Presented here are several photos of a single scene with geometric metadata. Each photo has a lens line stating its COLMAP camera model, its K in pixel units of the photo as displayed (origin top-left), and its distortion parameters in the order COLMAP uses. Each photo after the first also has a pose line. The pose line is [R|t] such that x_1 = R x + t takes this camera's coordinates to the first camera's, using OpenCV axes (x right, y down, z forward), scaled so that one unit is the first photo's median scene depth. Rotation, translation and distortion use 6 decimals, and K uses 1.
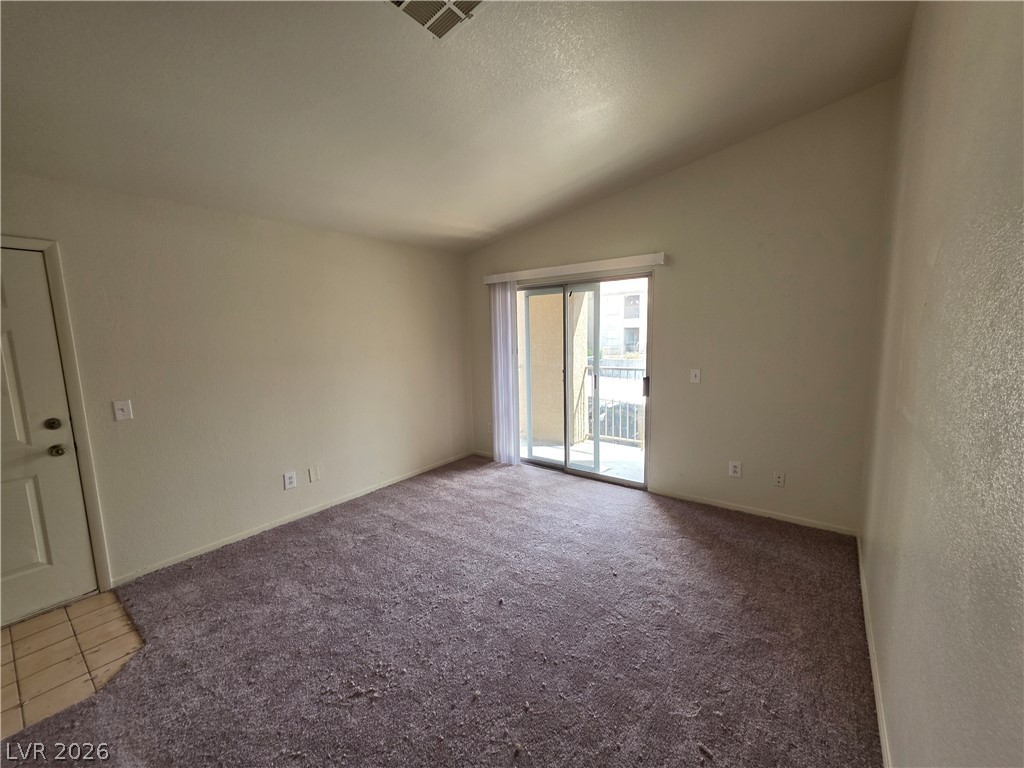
lens RADIAL K [[418.6, 0, 519.1], [0, 418.6, 383.7], [0, 0, 1]] dist [0.000442, -0.000067]
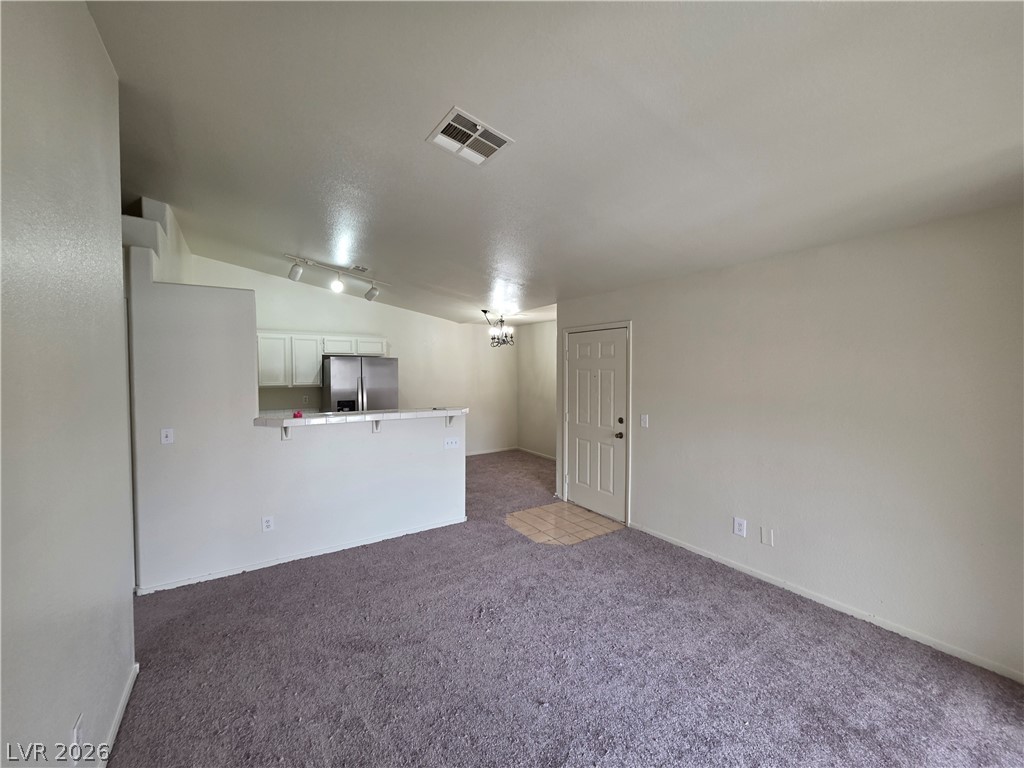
lens RADIAL K [[406.6, 0, 510.6], [0, 406.6, 389.5], [0, 0, 1]] dist [0.000297, -0.000033]
pose [[-0.342949, 0.066540, -0.936994, 0.479177], [-0.110296, 0.987736, 0.110513, -0.123553], [0.932856, 0.141247, -0.331403, 0.769893]]
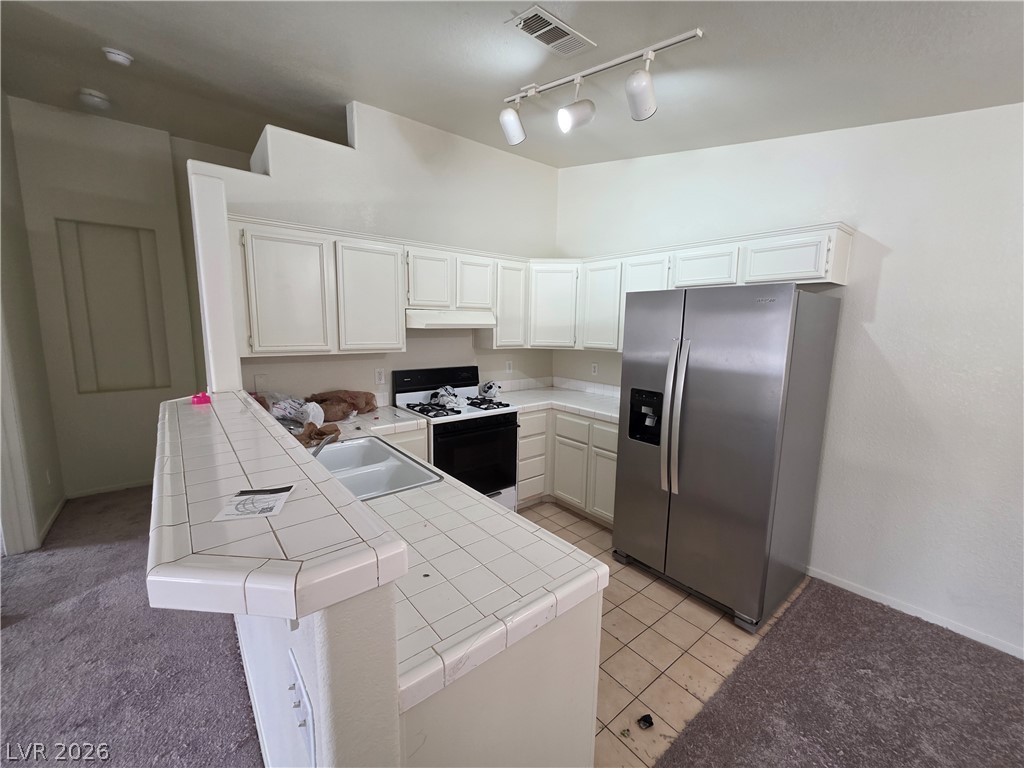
lens RADIAL K [[411.2, 0, 518.7], [0, 411.2, 384.4], [0, 0, 1]] dist [0.003007, 0.000269]
pose [[-0.973783, -0.024849, 0.226119, -0.749852], [0.036179, 0.964446, 0.261791, -0.040428], [-0.224585, 0.263109, -0.938262, 0.374090]]
